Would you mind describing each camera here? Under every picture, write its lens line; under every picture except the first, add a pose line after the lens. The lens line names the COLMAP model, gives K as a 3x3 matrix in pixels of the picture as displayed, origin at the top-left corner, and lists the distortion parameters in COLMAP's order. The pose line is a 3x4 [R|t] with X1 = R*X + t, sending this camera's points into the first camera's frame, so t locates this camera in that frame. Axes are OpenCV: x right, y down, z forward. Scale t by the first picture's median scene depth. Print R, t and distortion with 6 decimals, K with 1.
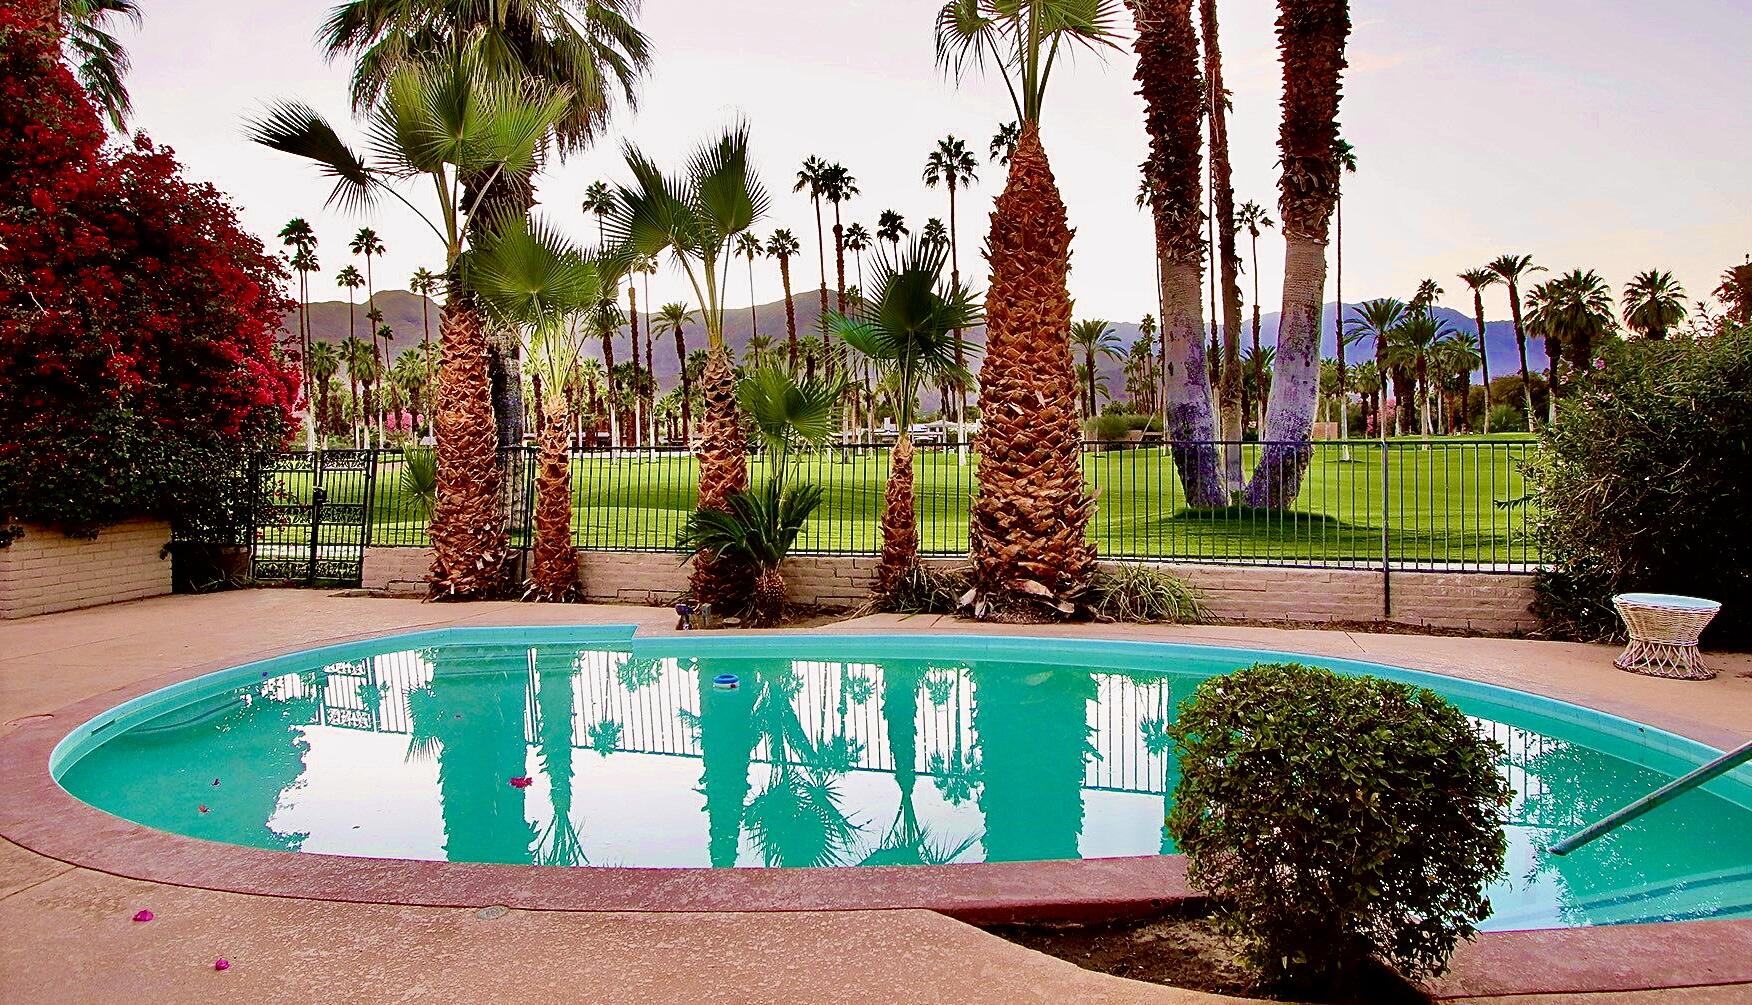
lens RADIAL K [[987.8, 0, 876.0], [0, 987.8, 502.5], [0, 0, 1]] dist [-0.001812, -0.000080]
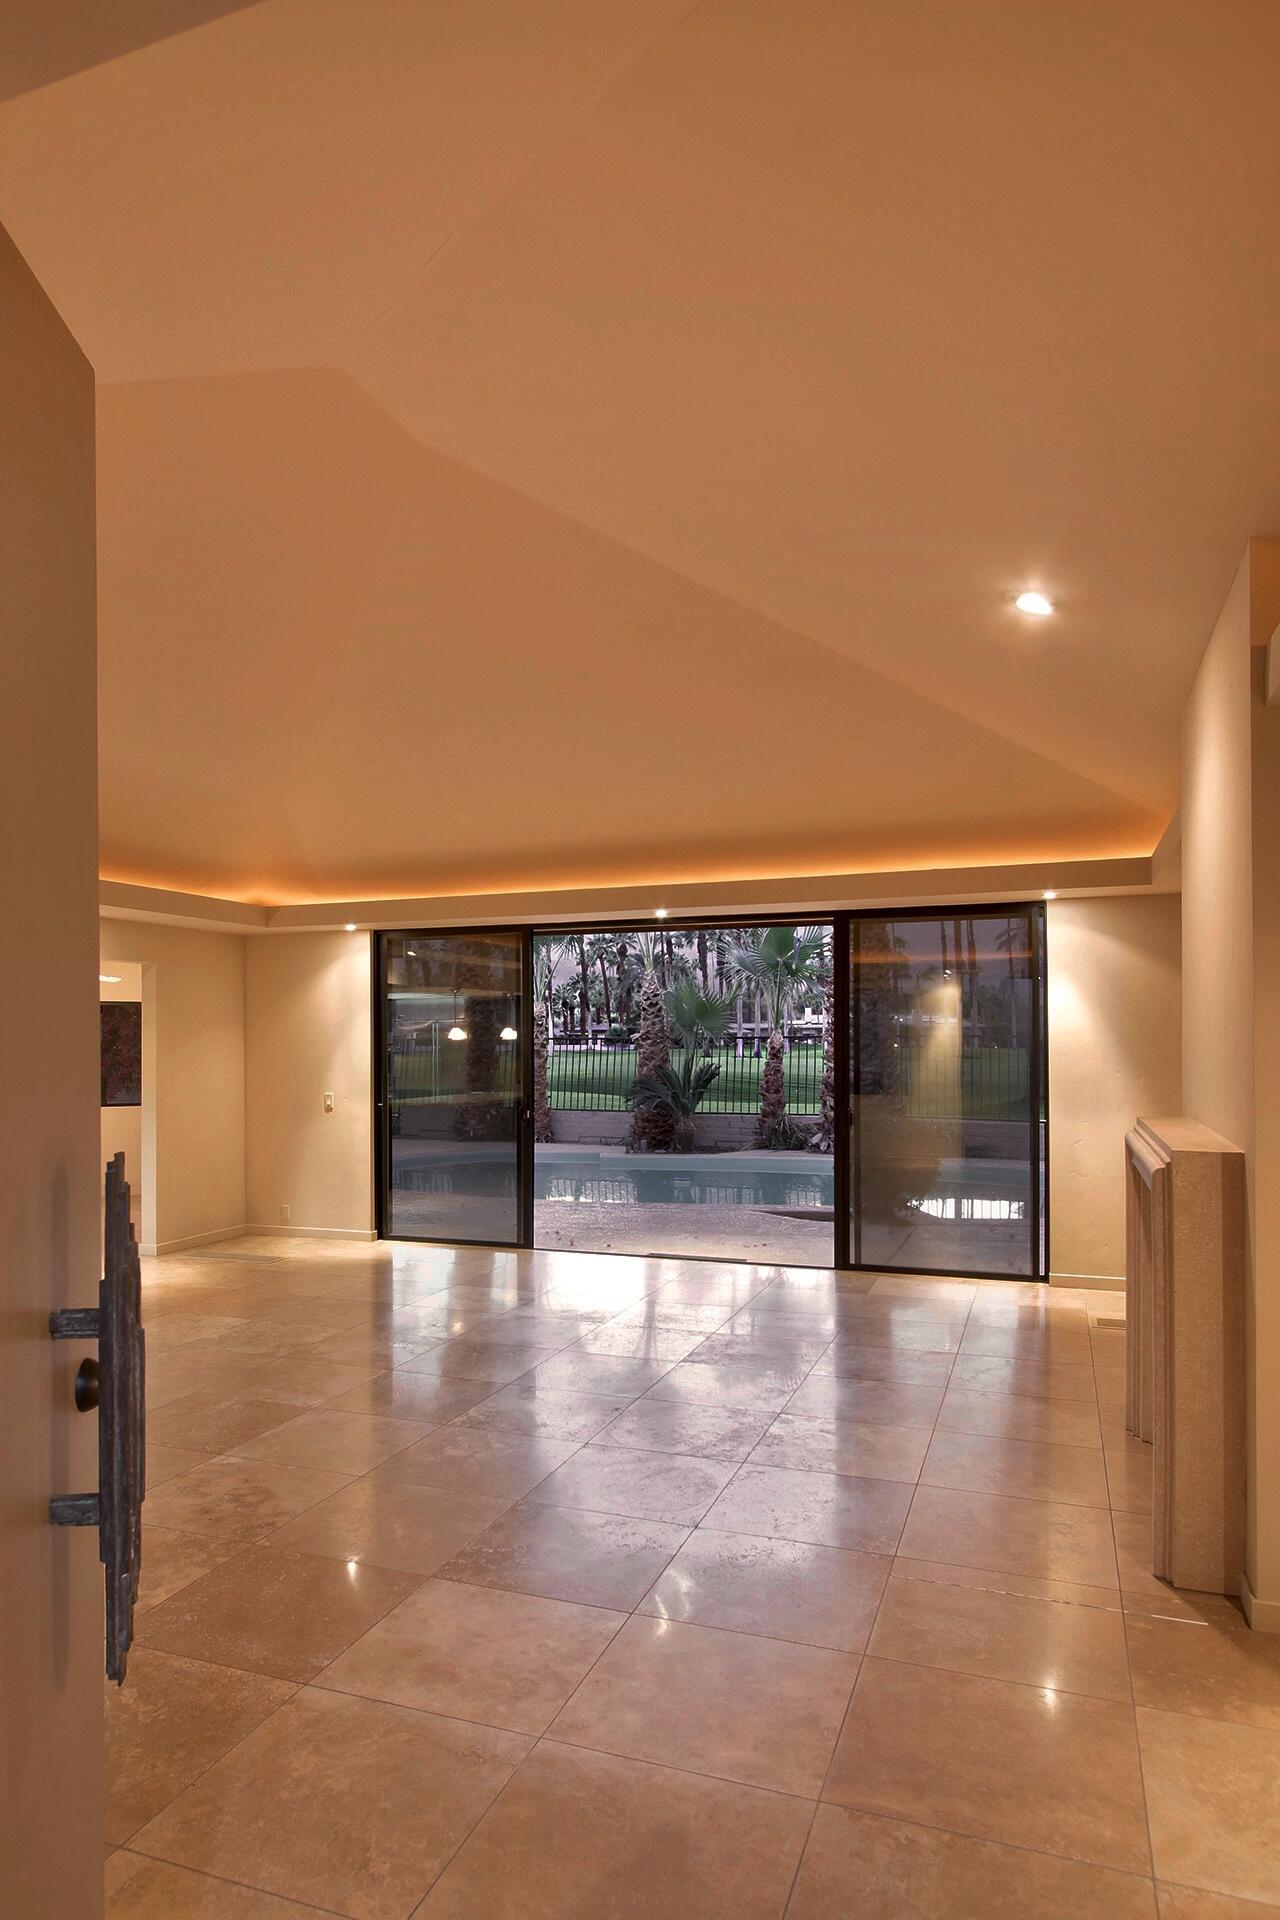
lens RADIAL K [[1104.5, 0, 640.0], [0, 1104.5, 960.0], [0, 0, 1]] dist [0.001532, 0.000438]
pose [[0.990420, -0.004682, -0.138010, 0.055562], [-0.013111, 0.991722, -0.127733, 0.040887], [0.137466, 0.128319, 0.982160, -0.664359]]
